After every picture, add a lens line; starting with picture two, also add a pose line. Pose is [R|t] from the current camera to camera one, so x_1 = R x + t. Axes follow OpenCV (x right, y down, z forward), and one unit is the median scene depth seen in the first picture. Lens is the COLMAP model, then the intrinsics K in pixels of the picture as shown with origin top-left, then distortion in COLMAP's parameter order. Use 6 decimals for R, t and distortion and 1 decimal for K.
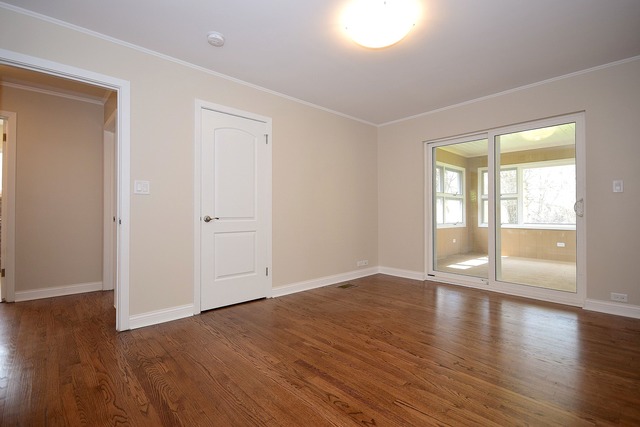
lens RADIAL K [[302.6, 0, 320.0], [0, 302.6, 213.5], [0, 0, 1]] dist [-0.000465, 0.000006]
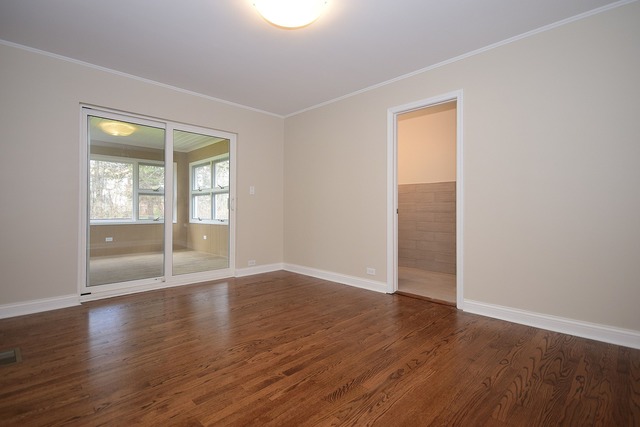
lens RADIAL K [[308.4, 0, 317.5], [0, 308.4, 207.4], [0, 0, 1]] dist [0.021229, 0.000077]
pose [[-0.044495, 0.009531, 0.998964, -0.744938], [-0.000586, 0.999954, -0.009567, 0.012789], [-0.999009, -0.001011, -0.044487, 0.931567]]
